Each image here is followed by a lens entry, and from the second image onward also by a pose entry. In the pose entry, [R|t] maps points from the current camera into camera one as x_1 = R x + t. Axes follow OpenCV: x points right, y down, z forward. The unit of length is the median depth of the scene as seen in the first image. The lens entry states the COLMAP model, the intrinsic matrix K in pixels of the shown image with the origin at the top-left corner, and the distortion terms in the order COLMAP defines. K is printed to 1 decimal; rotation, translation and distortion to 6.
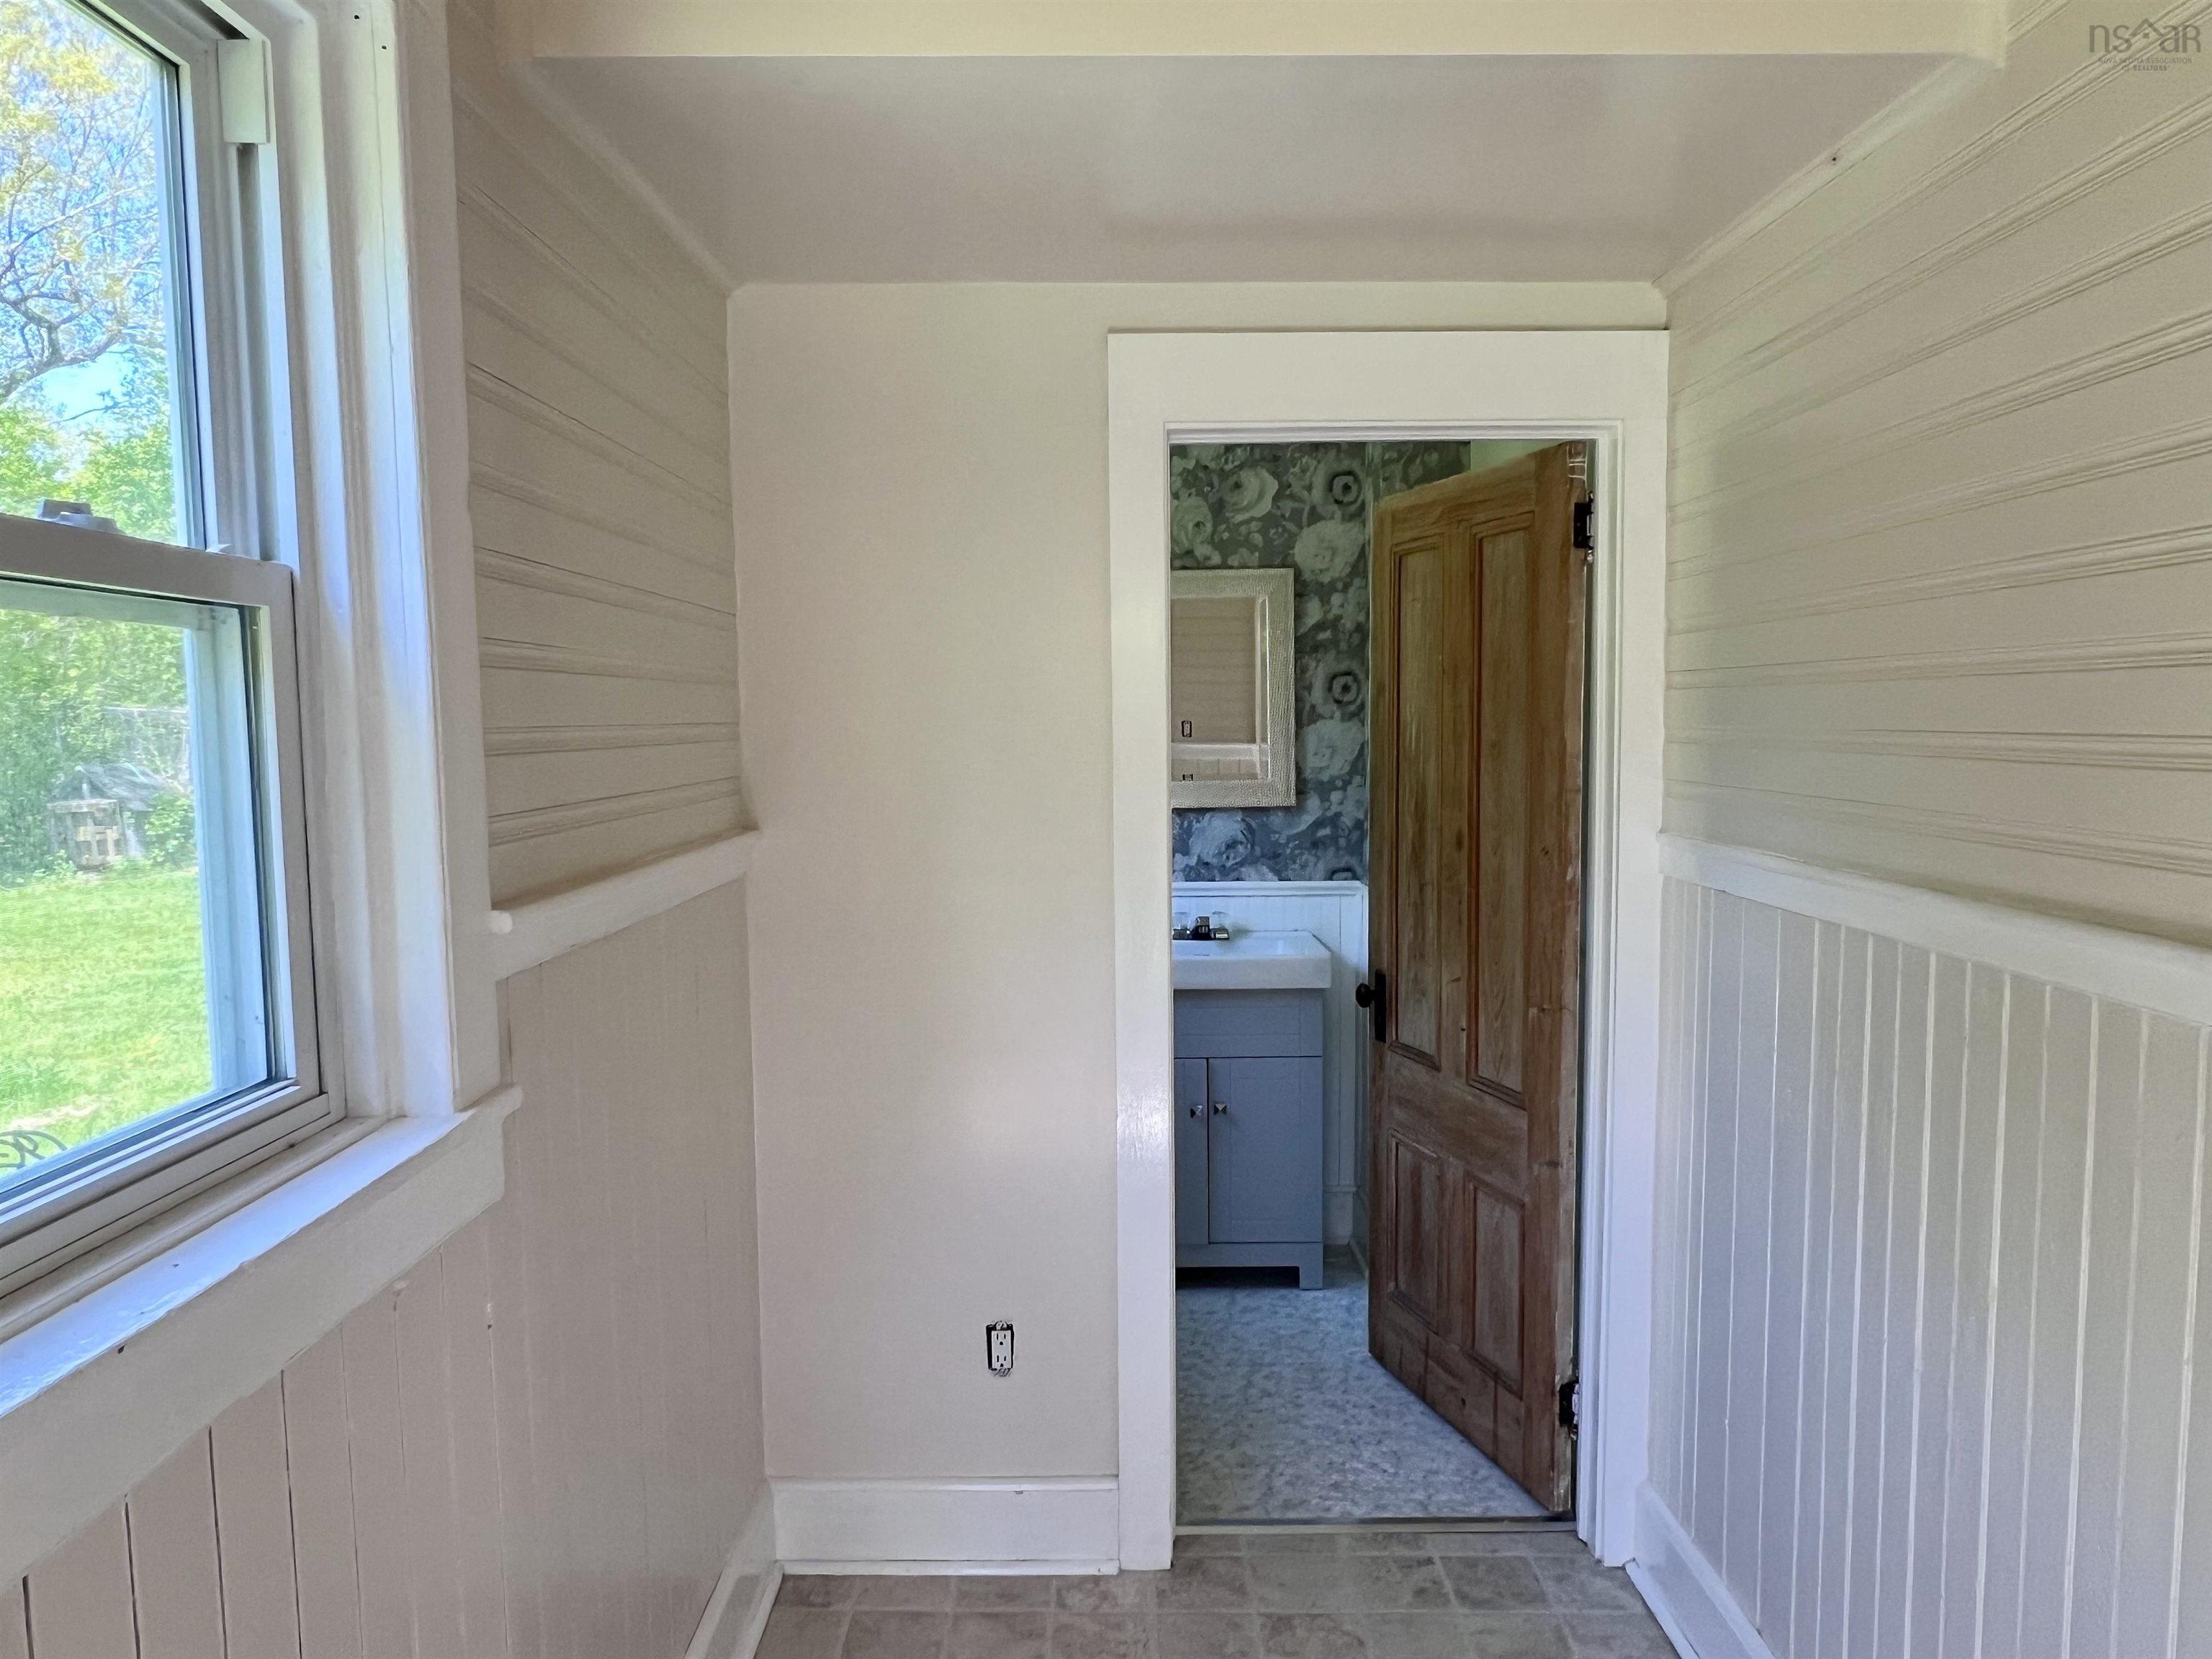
lens RADIAL K [[1490.6, 0, 1101.1], [0, 1490.6, 842.6], [0, 0, 1]] dist [-0.005433, 0.002032]
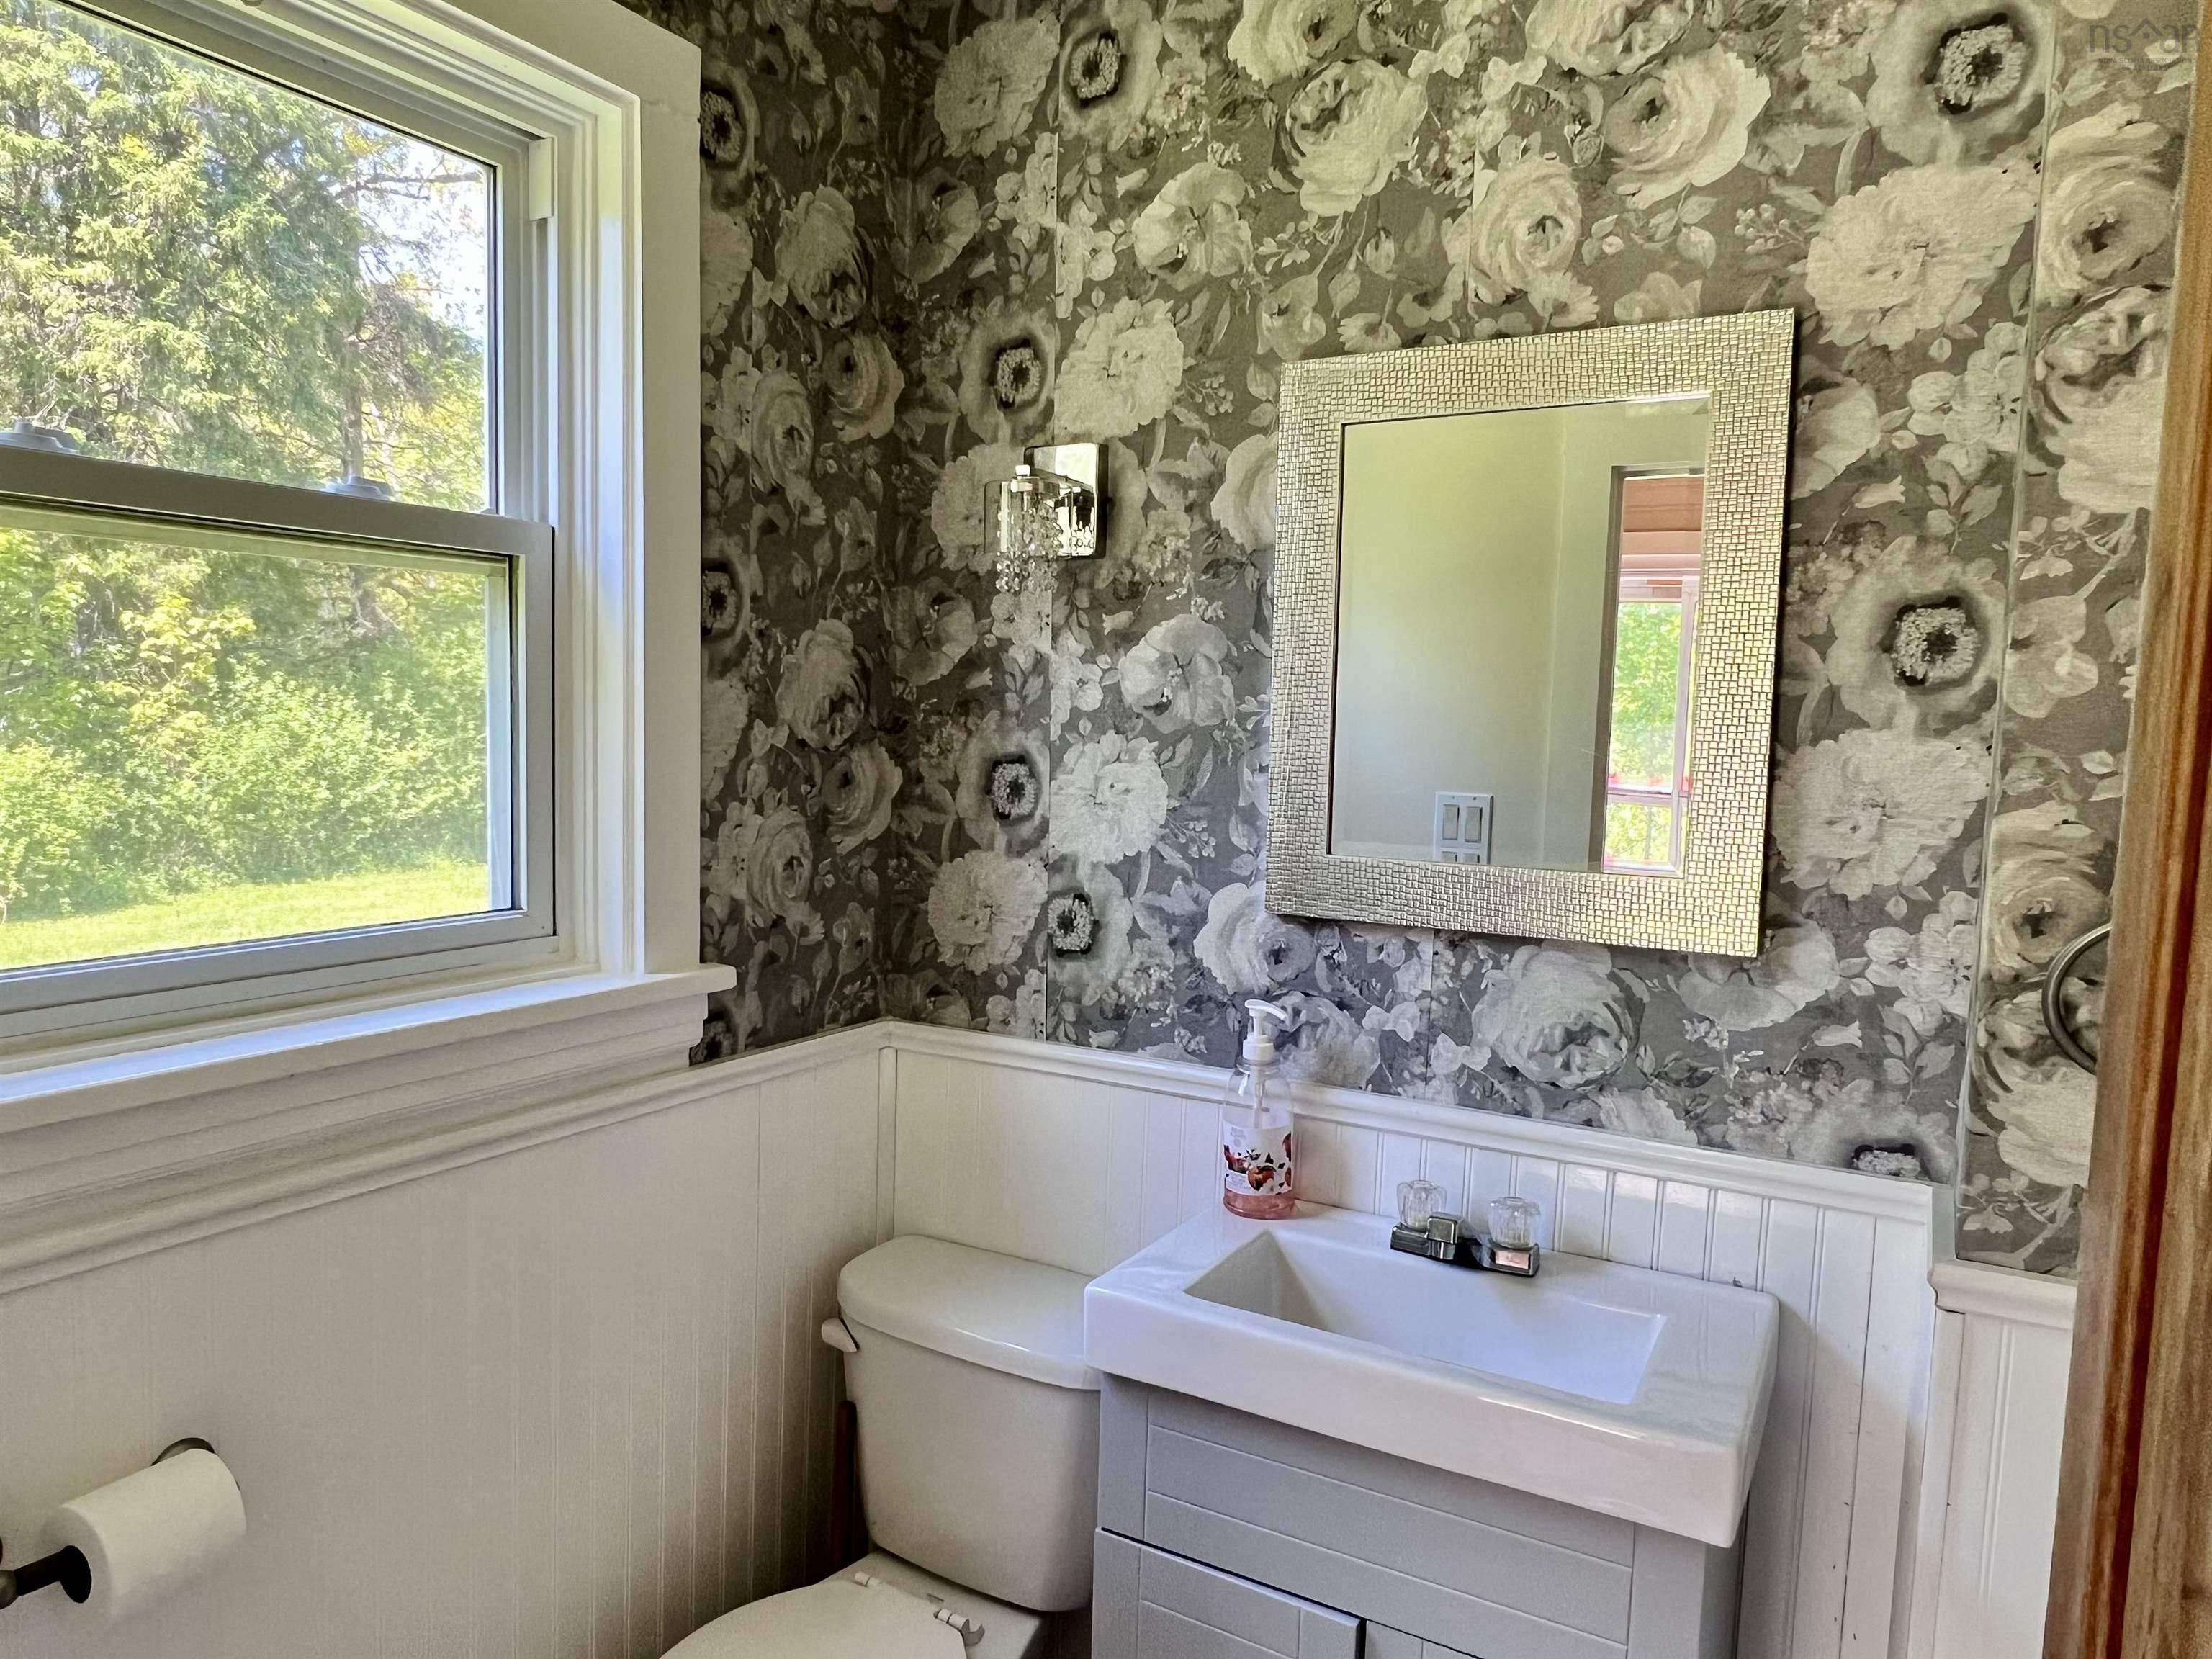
lens RADIAL K [[1464.0, 0, 1111.7], [0, 1464.0, 838.7], [0, 0, 1]] dist [-0.004534, 0.002171]
pose [[0.865231, 0.078578, -0.495178, 0.170158], [-0.077713, 0.996725, 0.022378, -0.049983], [0.495314, 0.019120, 0.868504, 0.603898]]
